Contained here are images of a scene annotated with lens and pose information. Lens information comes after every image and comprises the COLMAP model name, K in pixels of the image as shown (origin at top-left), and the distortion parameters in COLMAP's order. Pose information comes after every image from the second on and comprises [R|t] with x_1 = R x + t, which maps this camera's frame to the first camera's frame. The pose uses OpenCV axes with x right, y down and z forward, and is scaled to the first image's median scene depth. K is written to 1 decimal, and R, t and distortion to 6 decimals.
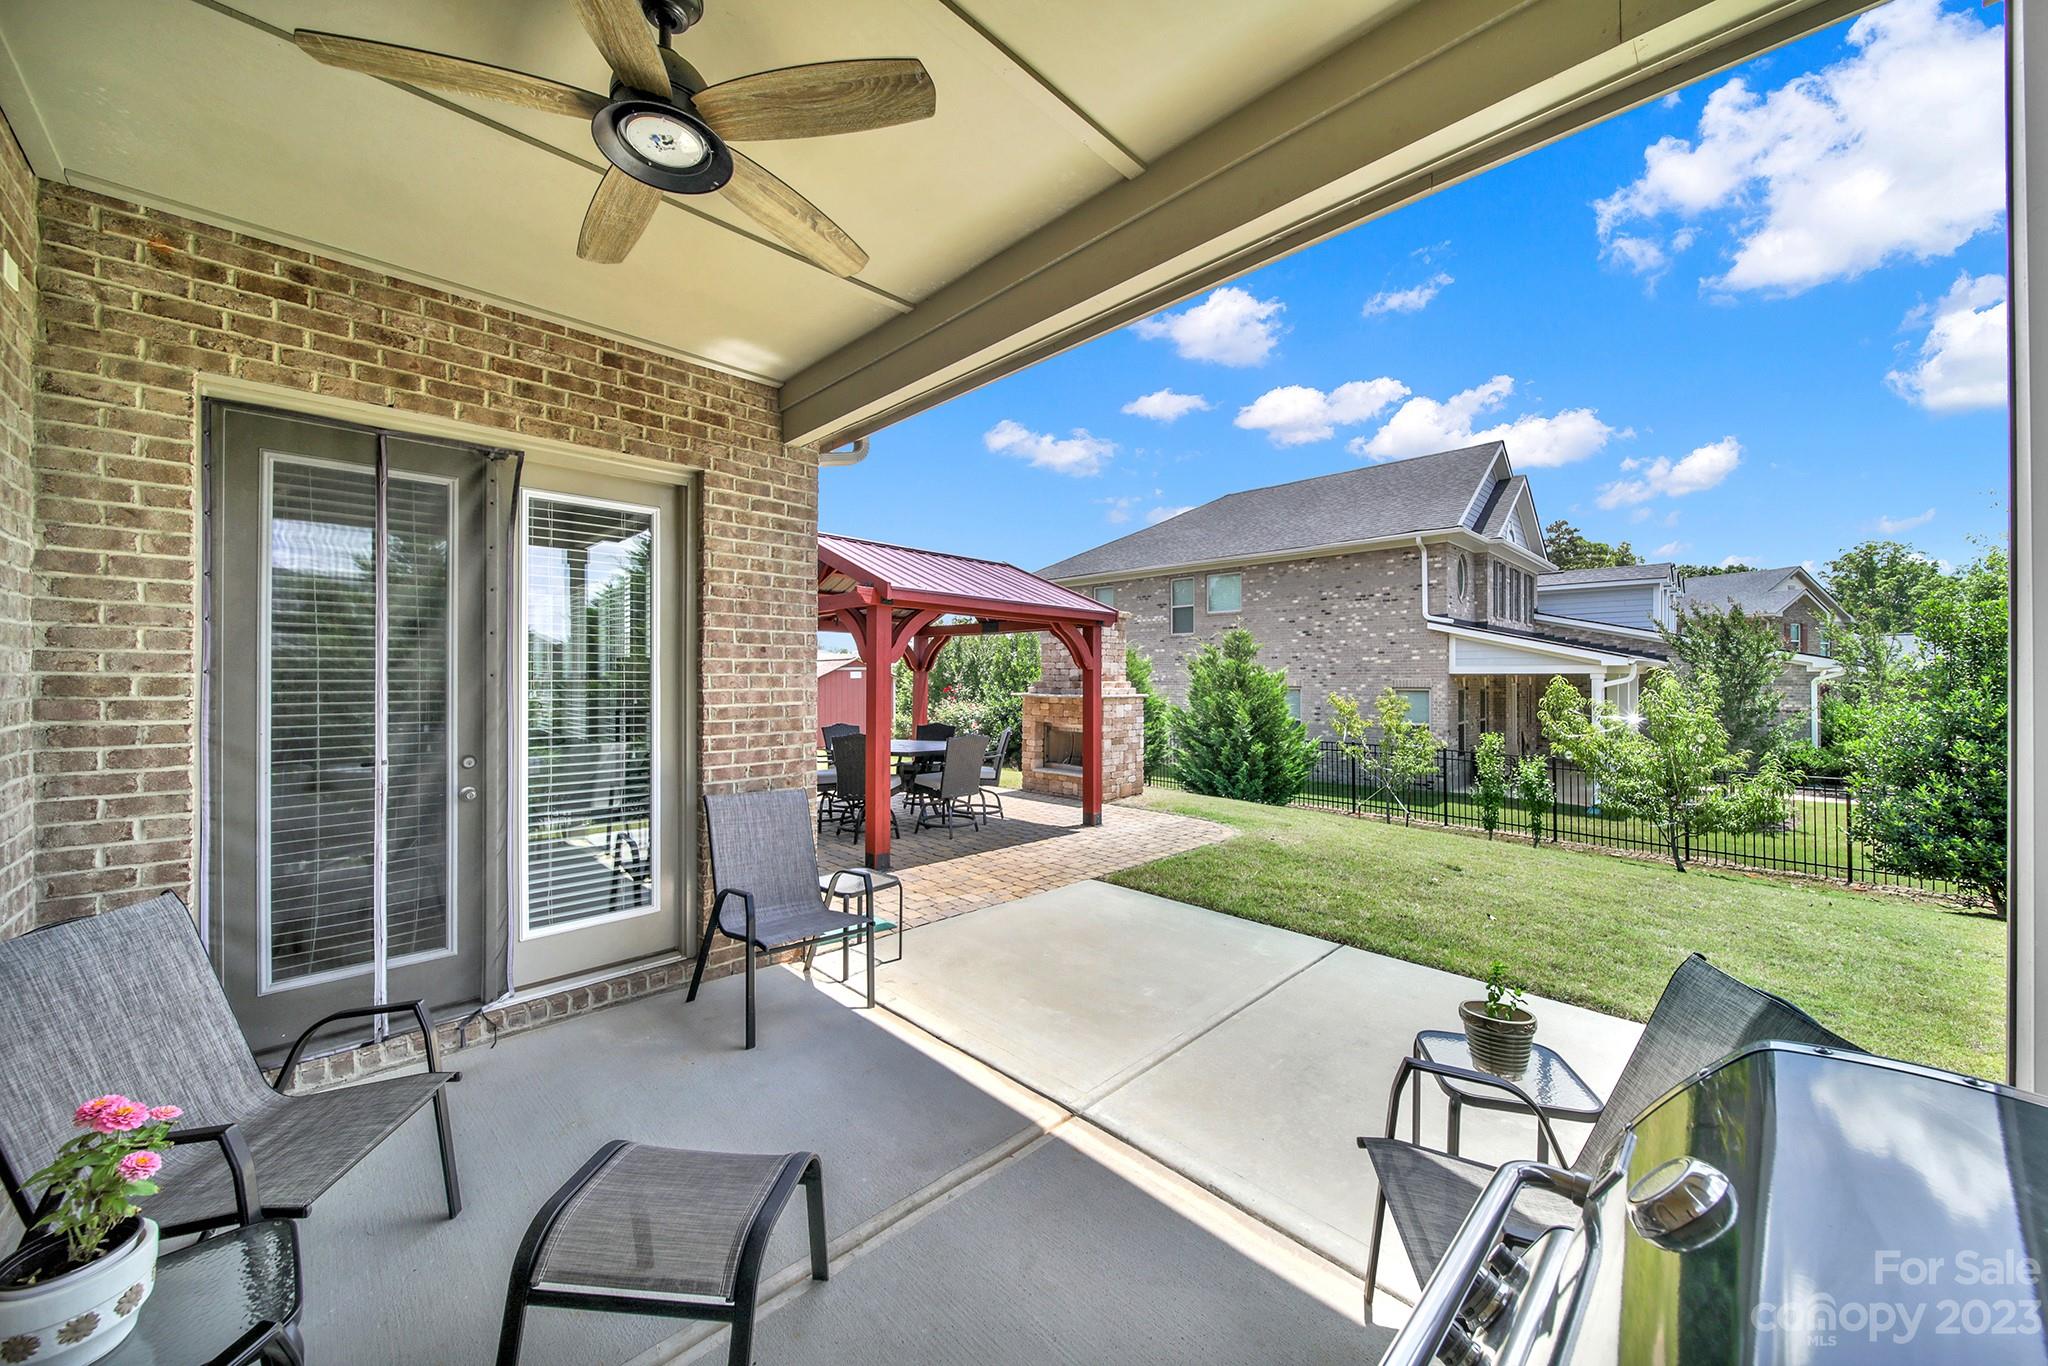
lens RADIAL K [[729.7, 0, 1017.3], [0, 729.7, 678.4], [0, 0, 1]] dist [-0.005667, -0.000638]
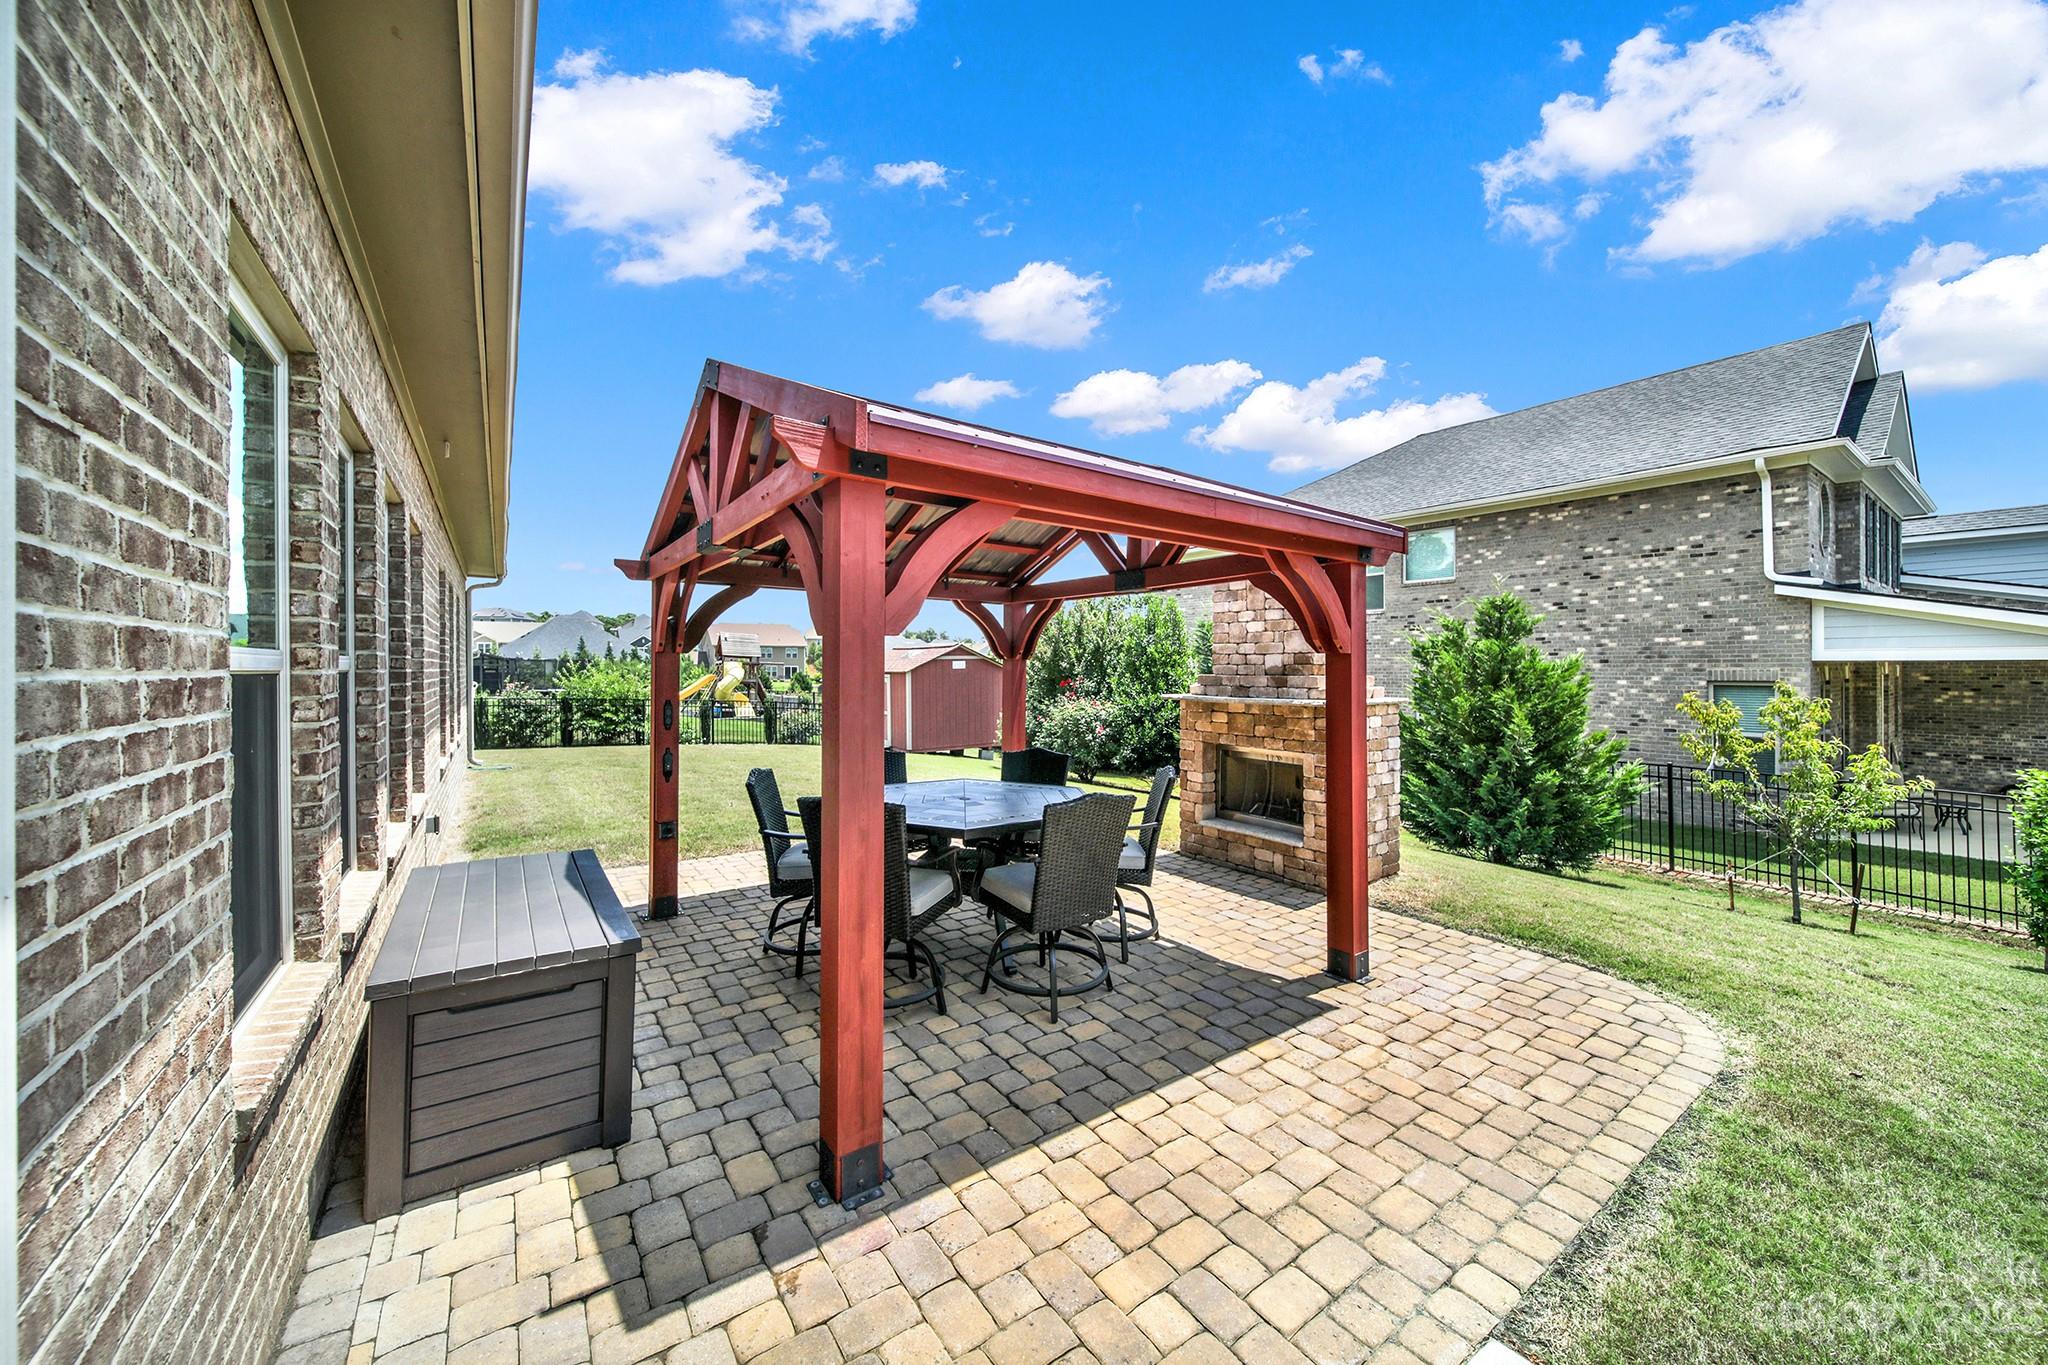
lens RADIAL K [[729.7, 0, 1021.8], [0, 729.7, 670.2], [0, 0, 1]] dist [-0.005667, -0.000638]
pose [[0.986789, -0.001733, -0.162004, -0.014924], [0.002215, 0.999994, 0.002797, -0.001225], [0.161998, -0.003119, 0.986786, 0.226548]]
